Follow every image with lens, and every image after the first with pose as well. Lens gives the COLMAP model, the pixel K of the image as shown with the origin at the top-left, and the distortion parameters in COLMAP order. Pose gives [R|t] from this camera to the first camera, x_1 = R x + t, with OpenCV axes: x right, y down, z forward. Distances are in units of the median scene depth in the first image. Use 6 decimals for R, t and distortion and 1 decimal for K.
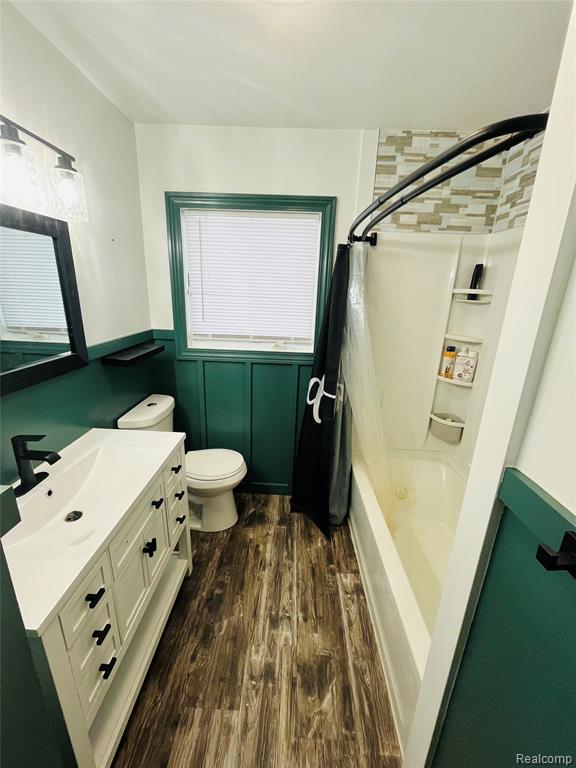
lens RADIAL K [[310.6, 0, 286.3], [0, 310.6, 382.5], [0, 0, 1]] dist [0.000294, 0.000134]
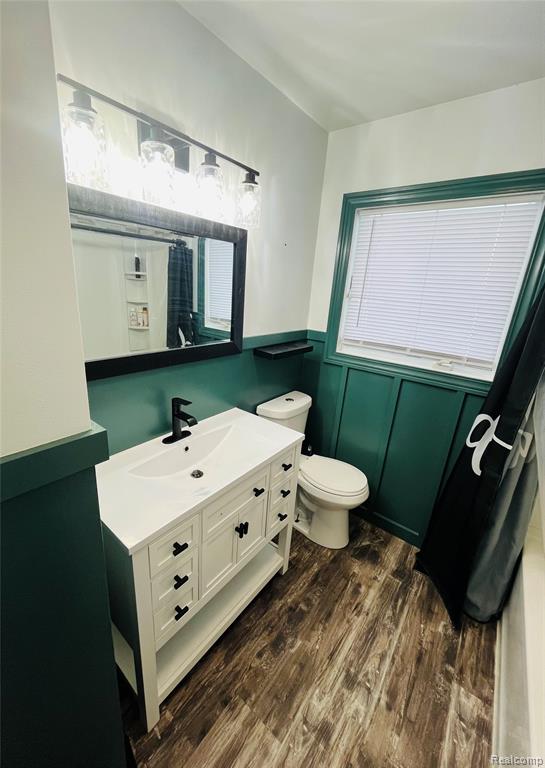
lens RADIAL K [[309.3, 0, 255.8], [0, 309.3, 382.2], [0, 0, 1]] dist [-0.000800, -0.000497]
pose [[0.794633, 0.193554, -0.575409, 0.081136], [-0.207381, 0.977343, 0.042365, -0.009323], [0.570572, 0.085664, 0.816768, 0.091126]]
